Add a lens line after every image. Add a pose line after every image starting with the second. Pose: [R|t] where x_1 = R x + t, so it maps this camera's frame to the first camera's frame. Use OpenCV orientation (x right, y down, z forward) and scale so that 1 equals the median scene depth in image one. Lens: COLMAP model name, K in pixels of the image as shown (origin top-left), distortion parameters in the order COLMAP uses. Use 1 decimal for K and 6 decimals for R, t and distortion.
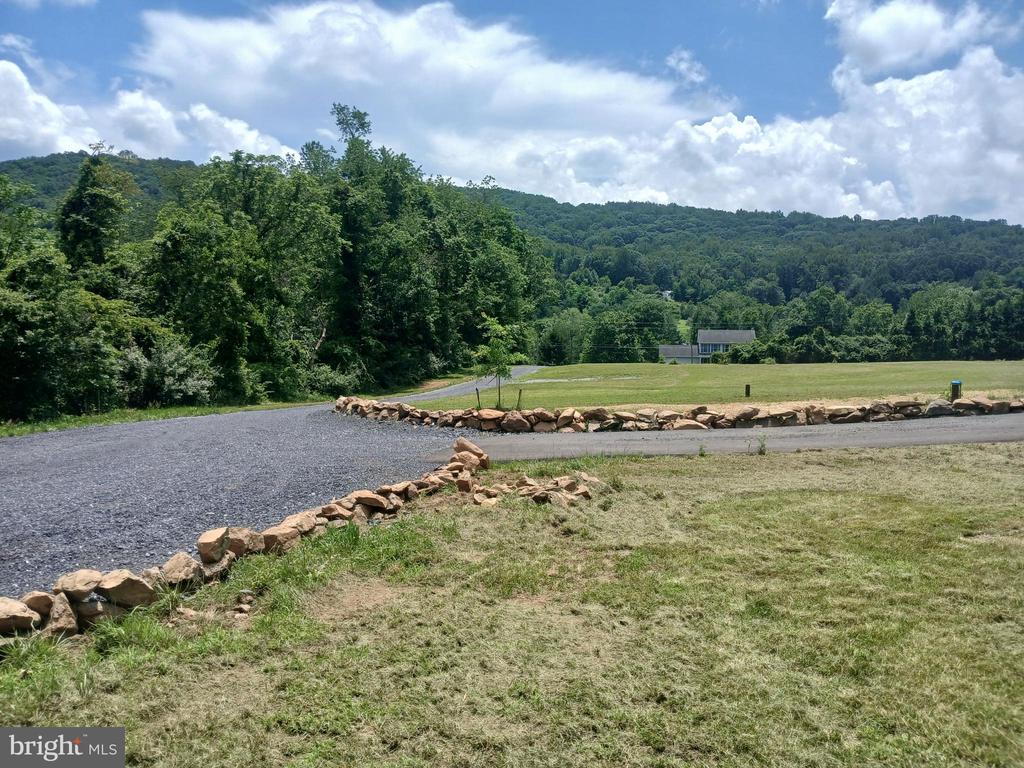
lens RADIAL K [[787.3, 0, 512.0], [0, 787.3, 384.0], [0, 0, 1]] dist [0.093308, -0.221893]
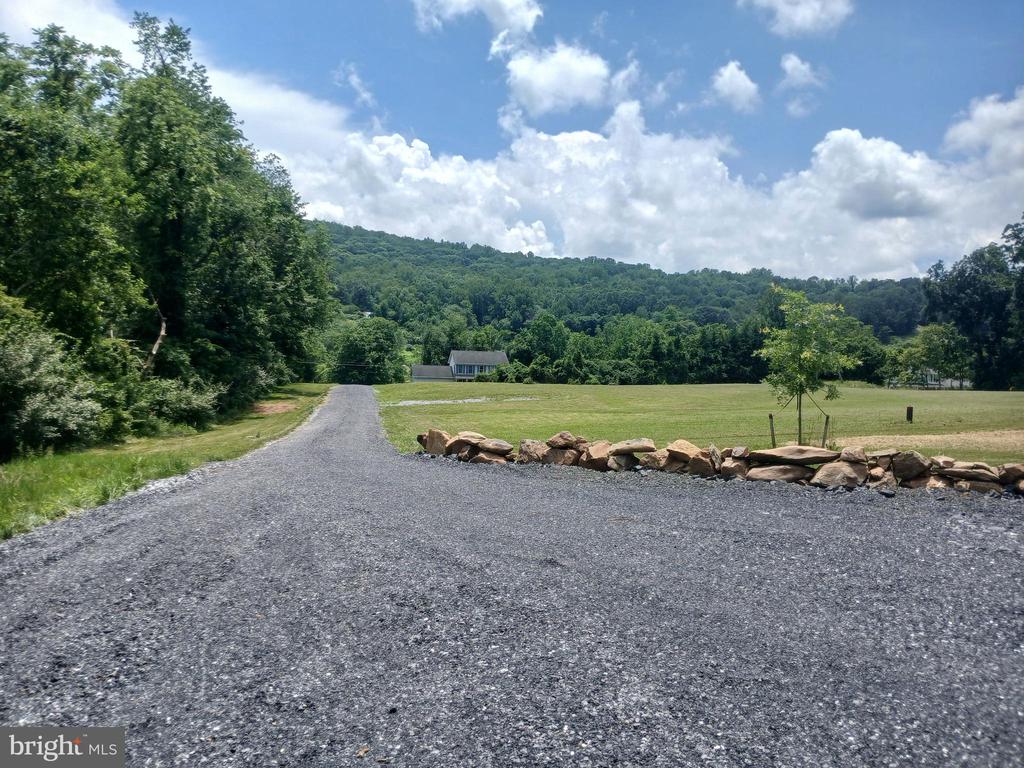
lens RADIAL K [[787.3, 0, 512.0], [0, 787.3, 384.0], [0, 0, 1]] dist [0.093308, -0.221893]
pose [[0.922222, 0.010172, 0.386528, -0.201550], [0.000722, 0.999607, -0.028030, -0.000474], [-0.386661, 0.026129, 0.921852, 0.255054]]
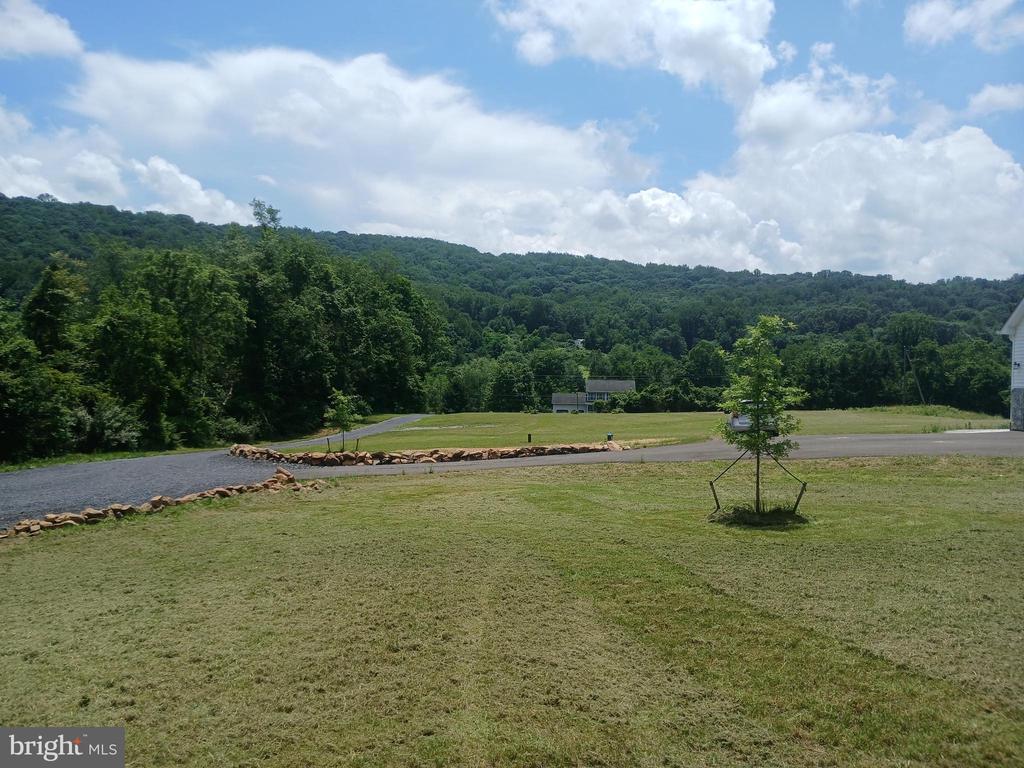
lens RADIAL K [[773.8, 0, 508.4], [0, 773.8, 368.5], [0, 0, 1]] dist [0.090291, -0.172913]
pose [[0.995769, 0.005727, 0.091717, 0.075300], [0.001165, 0.997189, -0.074922, -0.007259], [-0.091888, 0.074712, 0.992963, -0.235820]]
